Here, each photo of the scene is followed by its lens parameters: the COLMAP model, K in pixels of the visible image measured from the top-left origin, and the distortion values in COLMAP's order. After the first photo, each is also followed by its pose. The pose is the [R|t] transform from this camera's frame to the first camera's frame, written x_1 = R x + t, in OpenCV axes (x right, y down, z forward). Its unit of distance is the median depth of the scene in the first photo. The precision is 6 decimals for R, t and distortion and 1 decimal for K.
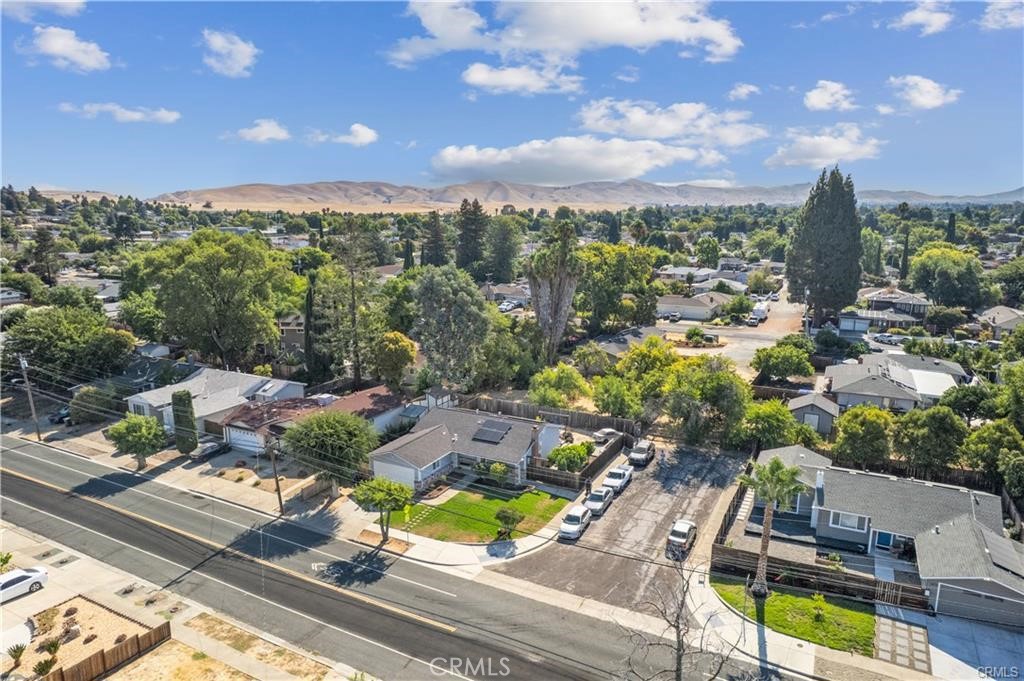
lens RADIAL K [[663.4, 0, 515.2], [0, 663.4, 335.6], [0, 0, 1]] dist [-0.089476, 0.074884]
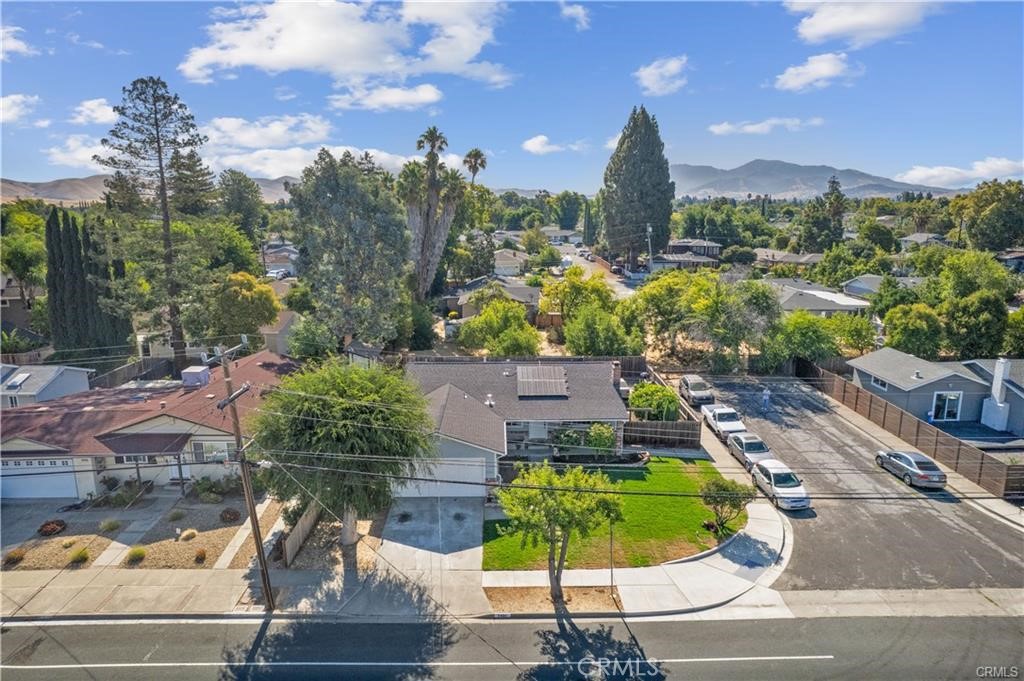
lens RADIAL K [[663.4, 0, 515.2], [0, 663.4, 335.6], [0, 0, 1]] dist [-0.089476, 0.074884]
pose [[0.873994, -0.089777, 0.477572, -0.358505], [0.089090, 0.995731, 0.024142, 0.086175], [-0.477700, 0.021447, 0.878261, 0.477242]]
